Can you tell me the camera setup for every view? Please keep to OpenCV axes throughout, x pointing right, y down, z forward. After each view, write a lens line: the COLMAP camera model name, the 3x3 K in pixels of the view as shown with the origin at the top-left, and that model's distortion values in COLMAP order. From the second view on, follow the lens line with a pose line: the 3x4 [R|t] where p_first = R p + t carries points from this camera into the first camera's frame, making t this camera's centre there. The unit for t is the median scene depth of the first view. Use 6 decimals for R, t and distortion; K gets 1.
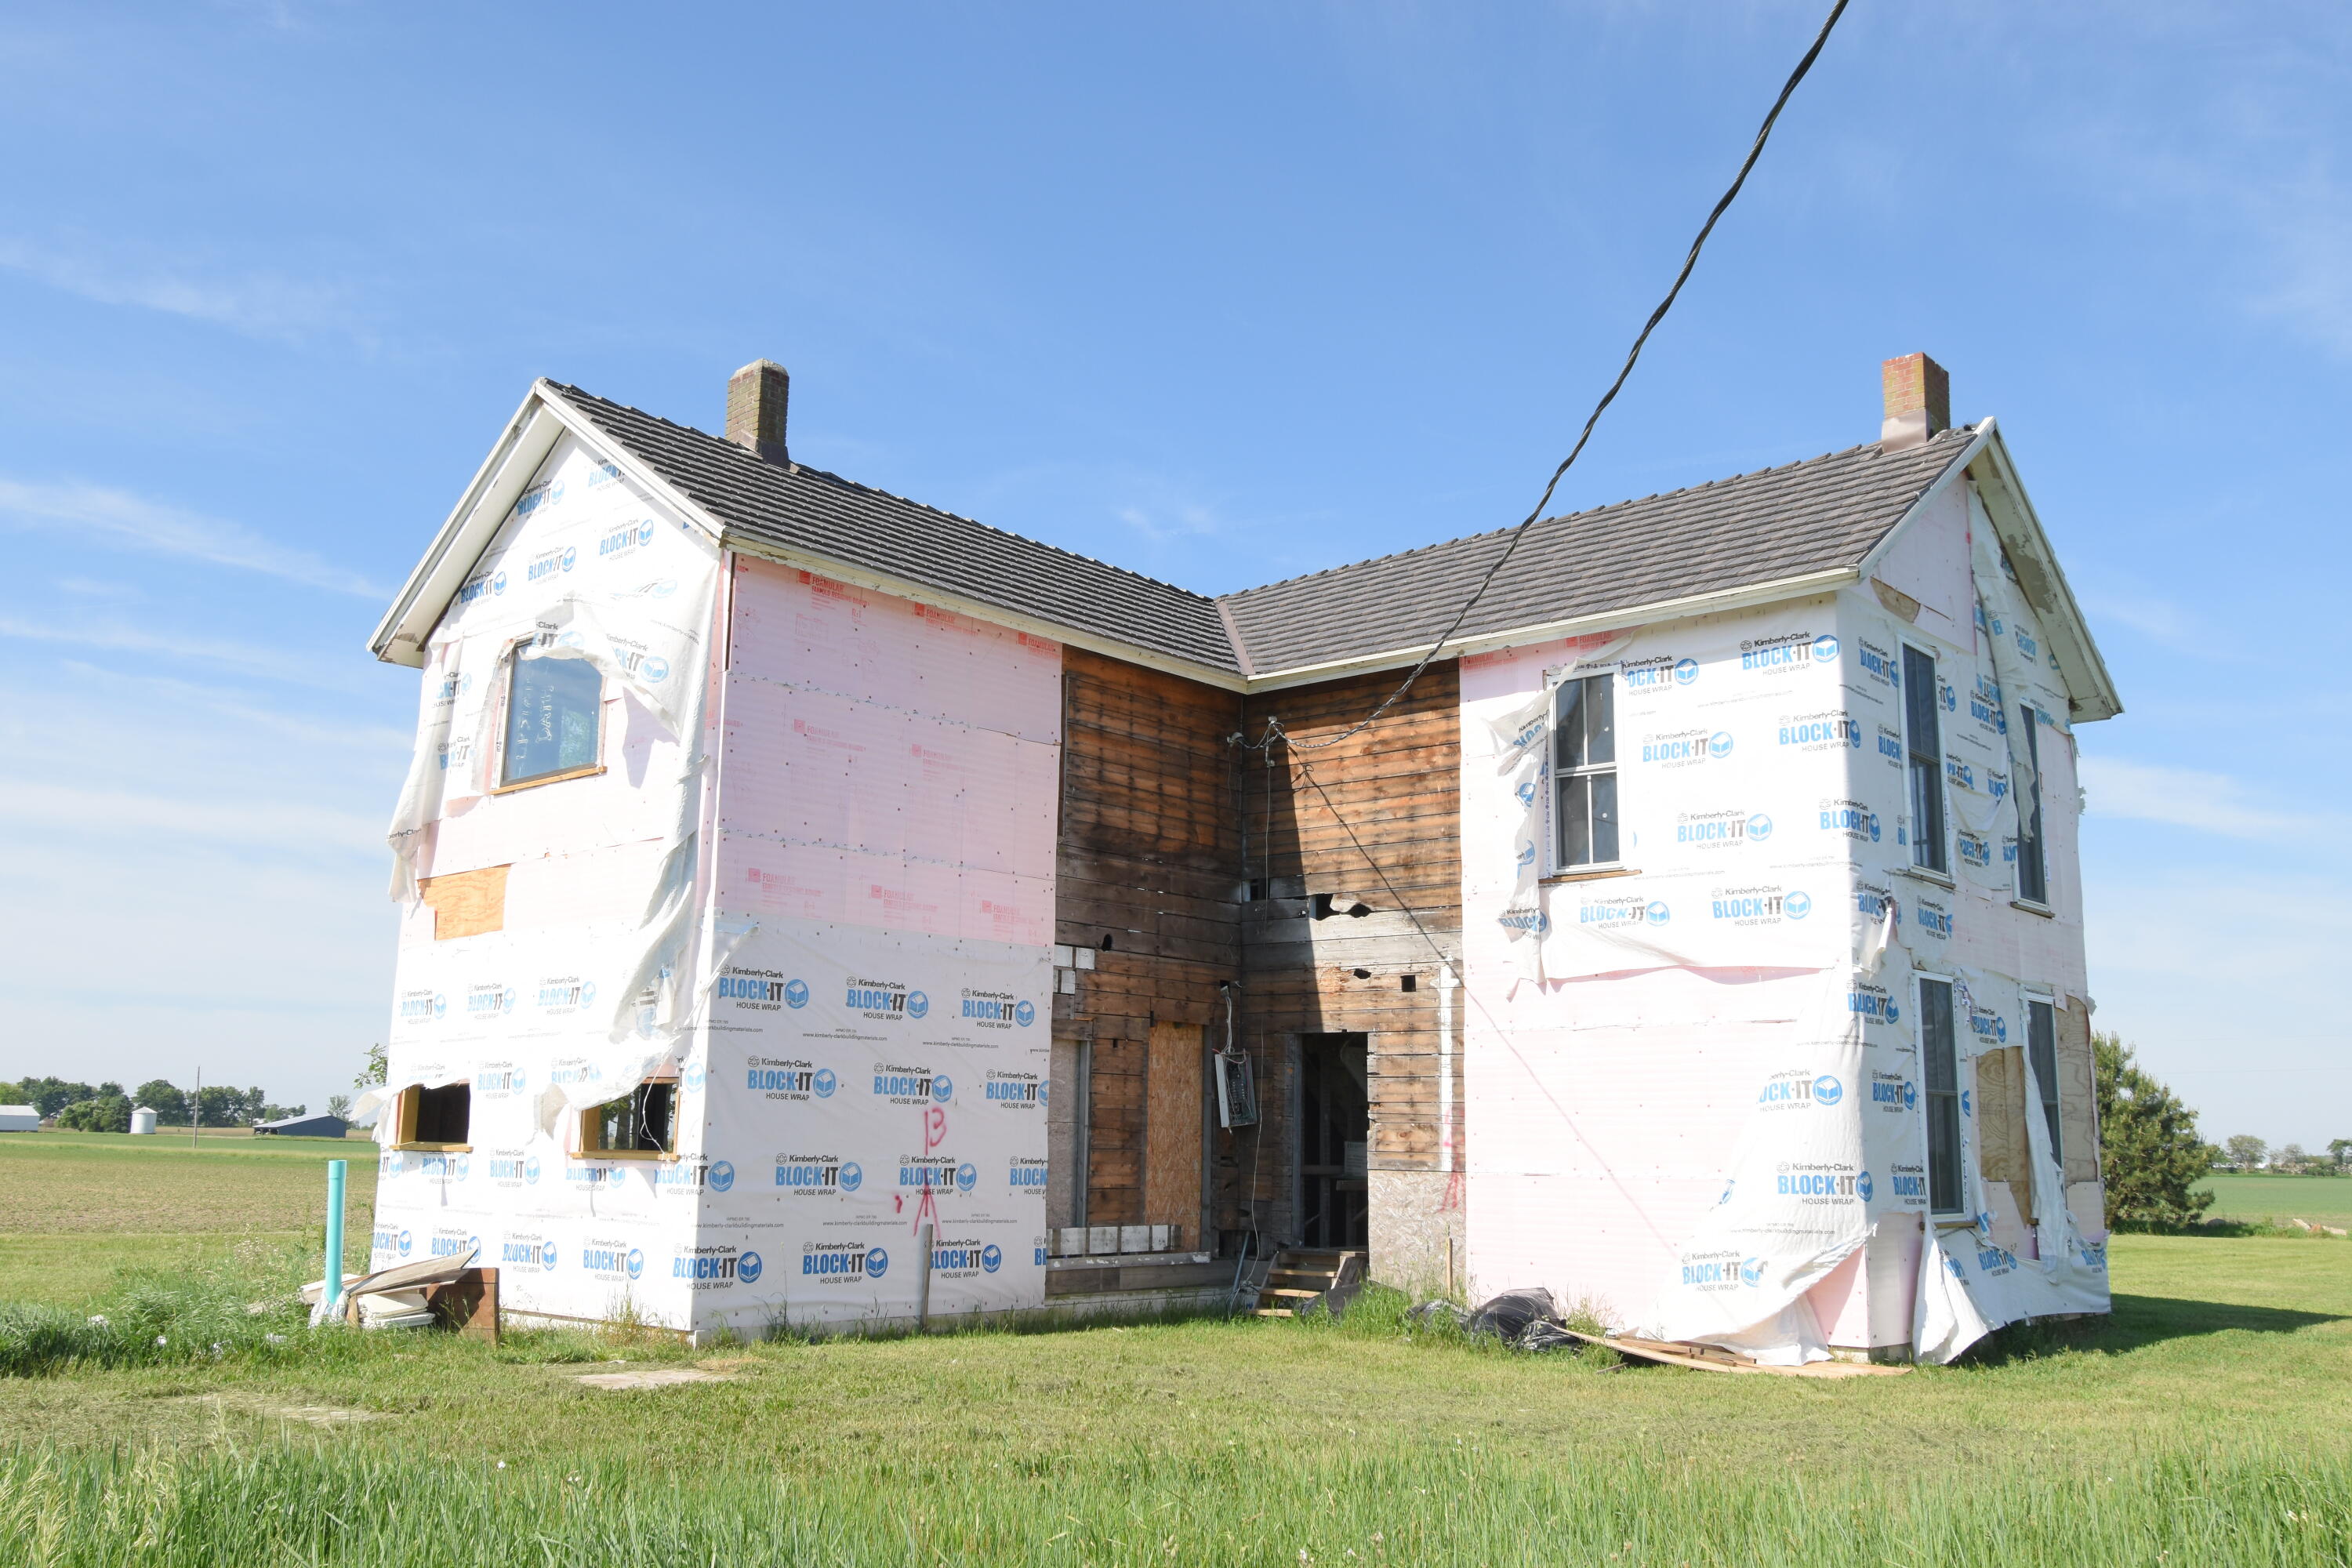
lens RADIAL K [[1950.5, 0, 1176.0], [0, 1950.5, 784.0], [0, 0, 1]] dist [-0.011970, -0.003175]
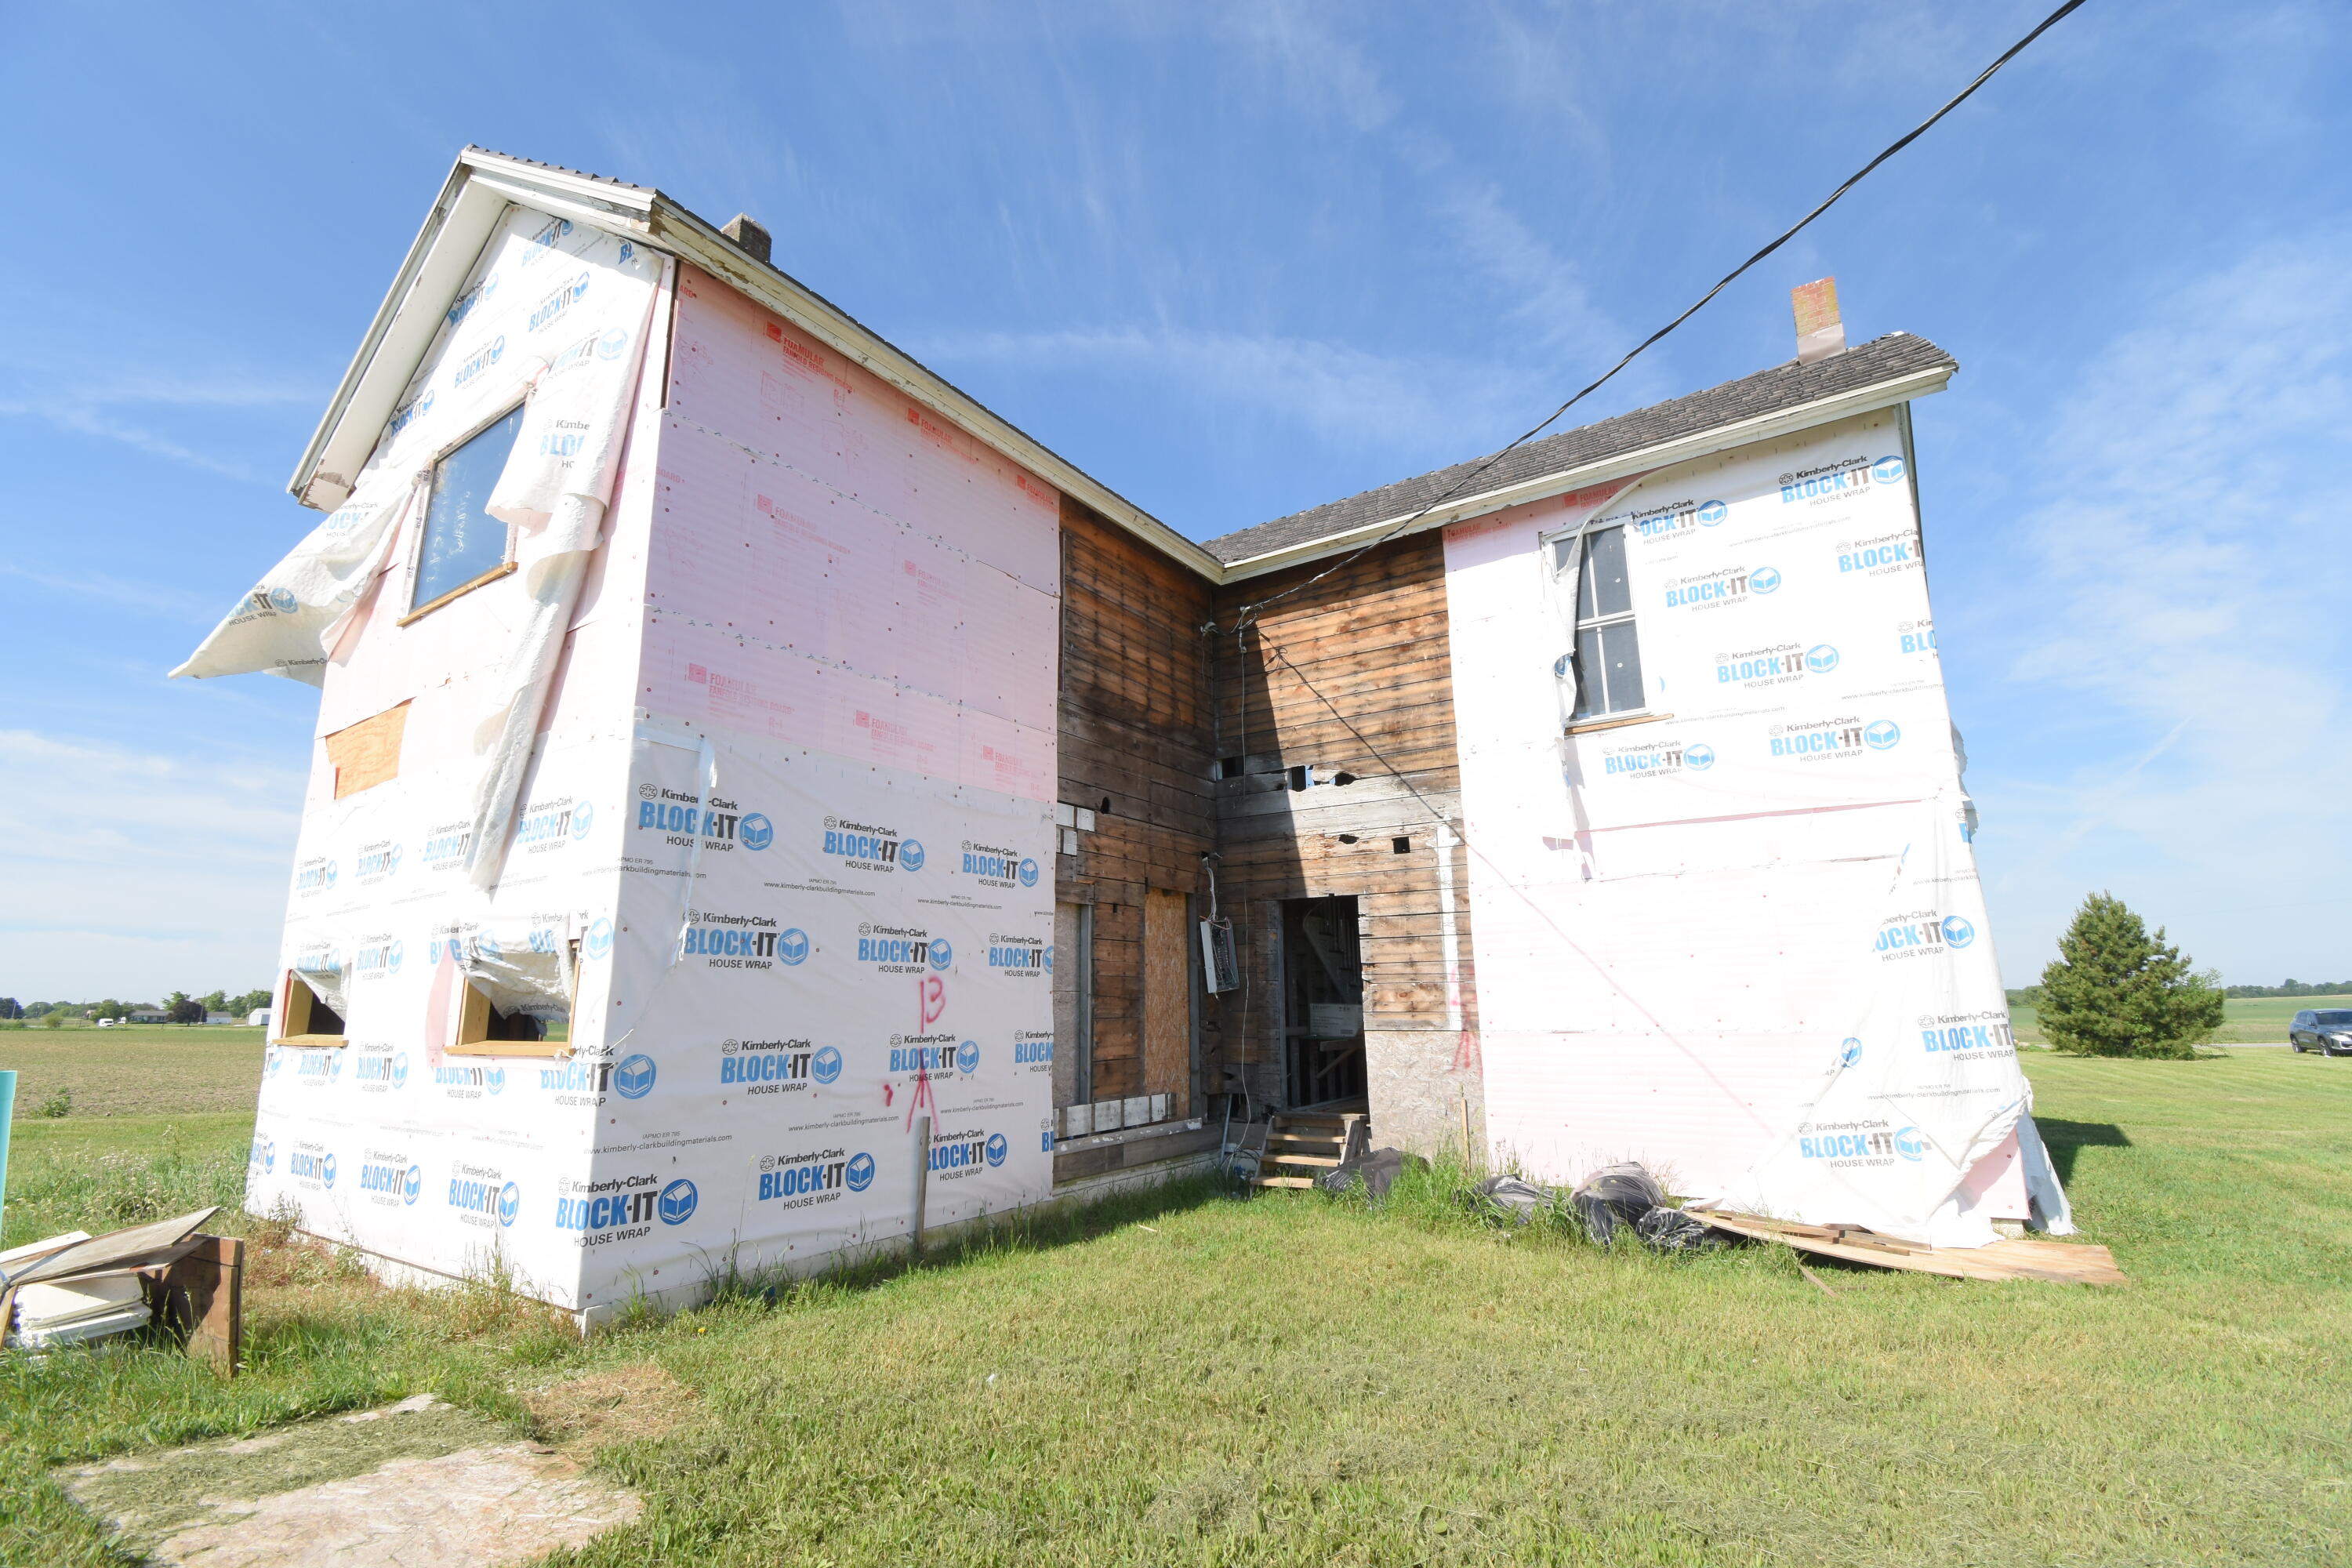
lens RADIAL K [[1034.9, 0, 1174.5], [0, 1034.9, 788.5], [0, 0, 1]] dist [0.008318, -0.018566]
pose [[0.989680, 0.000632, 0.143296, -0.075612], [0.003166, 0.999650, -0.026279, 0.086866], [-0.143263, 0.026461, 0.989331, 0.483667]]
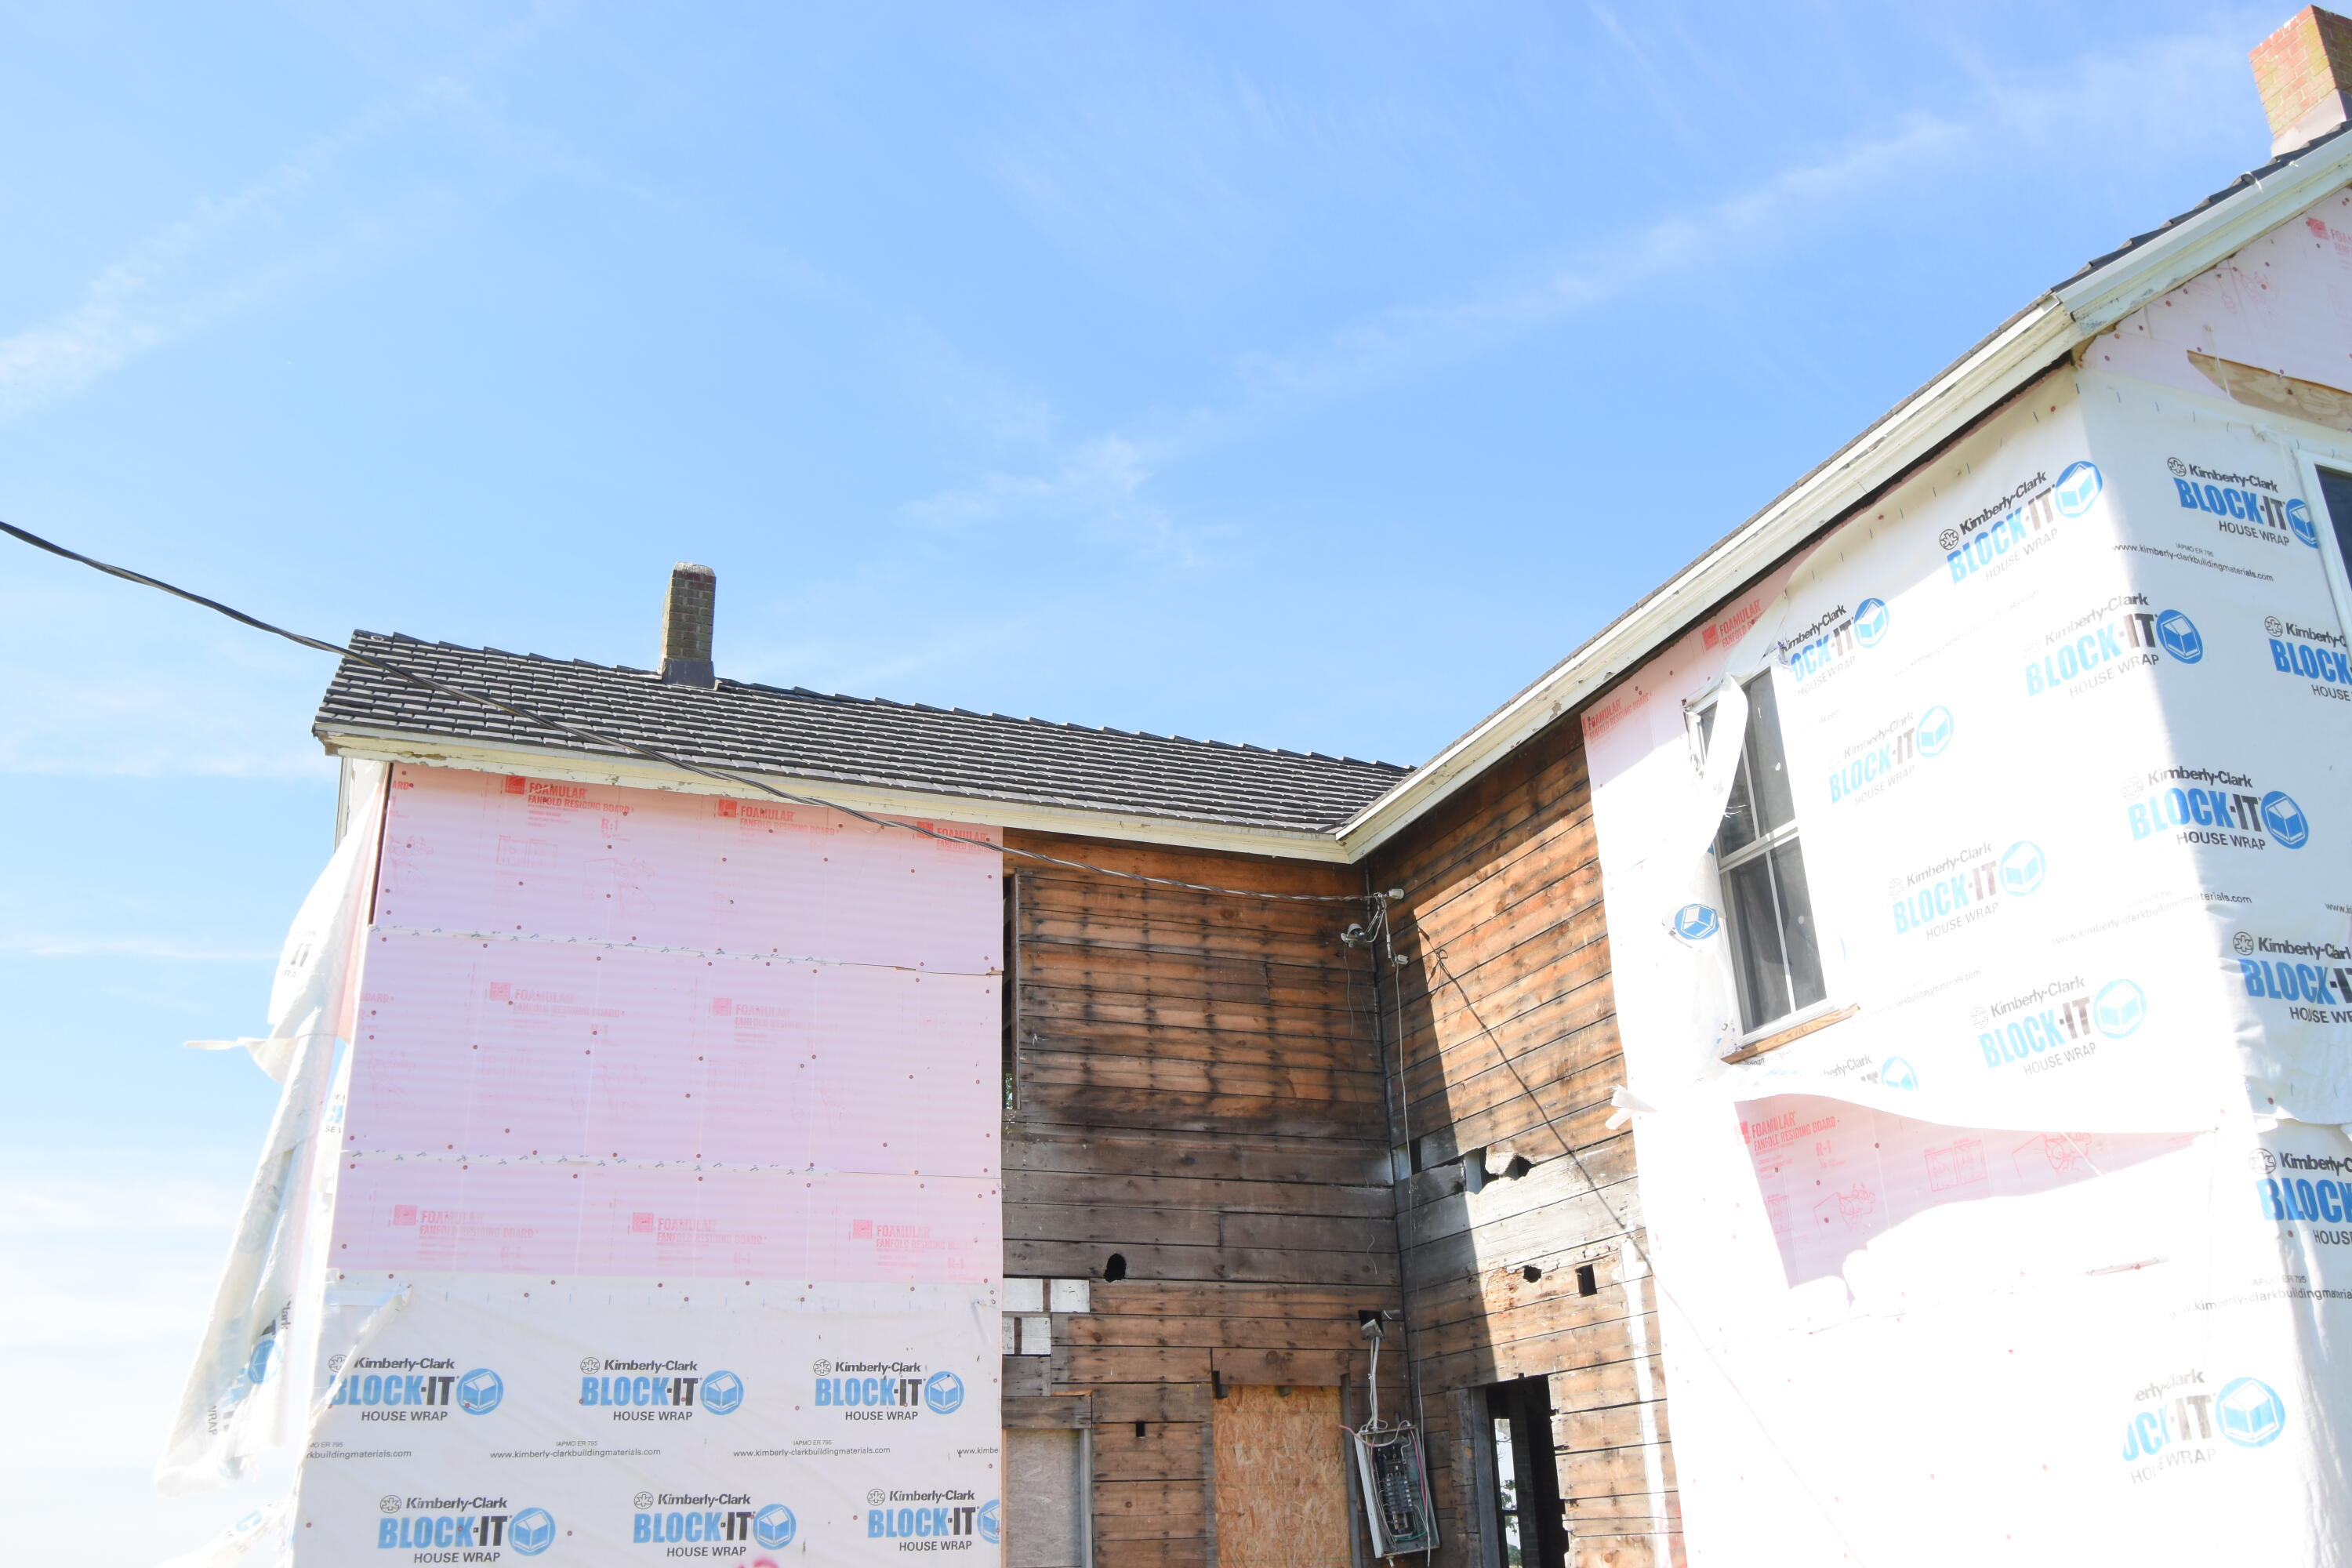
lens RADIAL K [[1950.5, 0, 1176.0], [0, 1950.5, 784.0], [0, 0, 1]] dist [-0.011970, -0.003175]
pose [[0.896057, -0.209793, -0.391239, 0.268089], [0.128598, 0.966170, -0.223558, 0.073839], [0.424904, 0.150008, 0.892723, 0.412891]]
